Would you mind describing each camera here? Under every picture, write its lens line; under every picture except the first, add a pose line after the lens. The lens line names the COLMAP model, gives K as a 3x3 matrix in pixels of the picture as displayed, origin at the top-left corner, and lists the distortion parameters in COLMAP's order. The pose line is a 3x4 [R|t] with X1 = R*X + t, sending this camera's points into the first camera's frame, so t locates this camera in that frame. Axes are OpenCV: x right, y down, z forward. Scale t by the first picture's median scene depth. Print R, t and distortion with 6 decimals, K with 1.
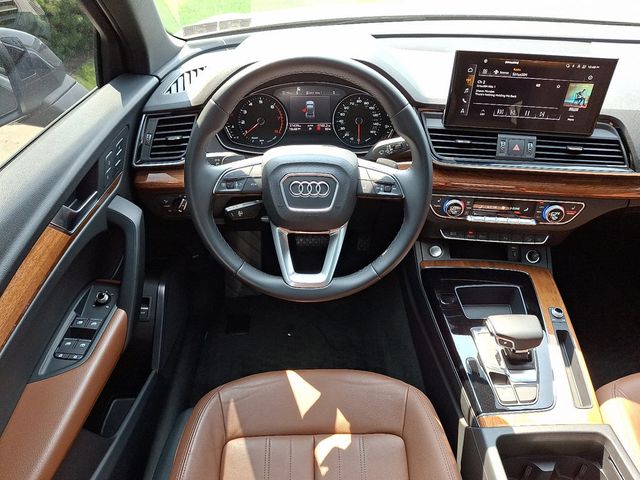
lens RADIAL K [[534.4, 0, 320.3], [0, 534.4, 250.5], [0, 0, 1]] dist [0.150117, -0.334325]
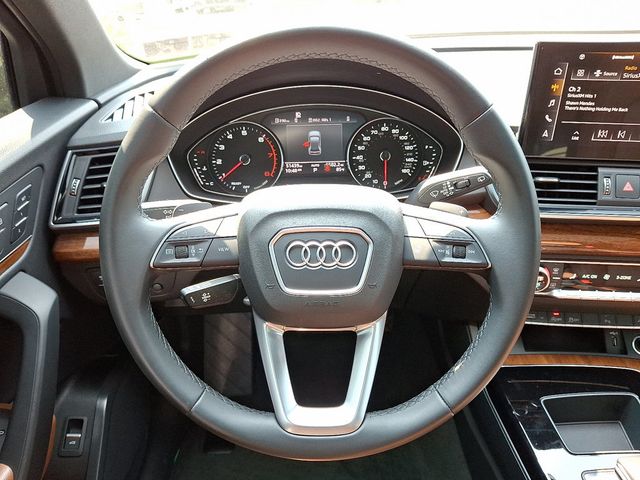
lens RADIAL K [[534.4, 0, 320.3], [0, 534.4, 250.5], [0, 0, 1]] dist [0.150117, -0.334325]
pose [[0.999778, -0.020974, 0.001936, -0.018022], [0.021056, 0.992886, -0.117190, -0.043804], [0.000536, 0.117204, 0.993108, 0.360044]]
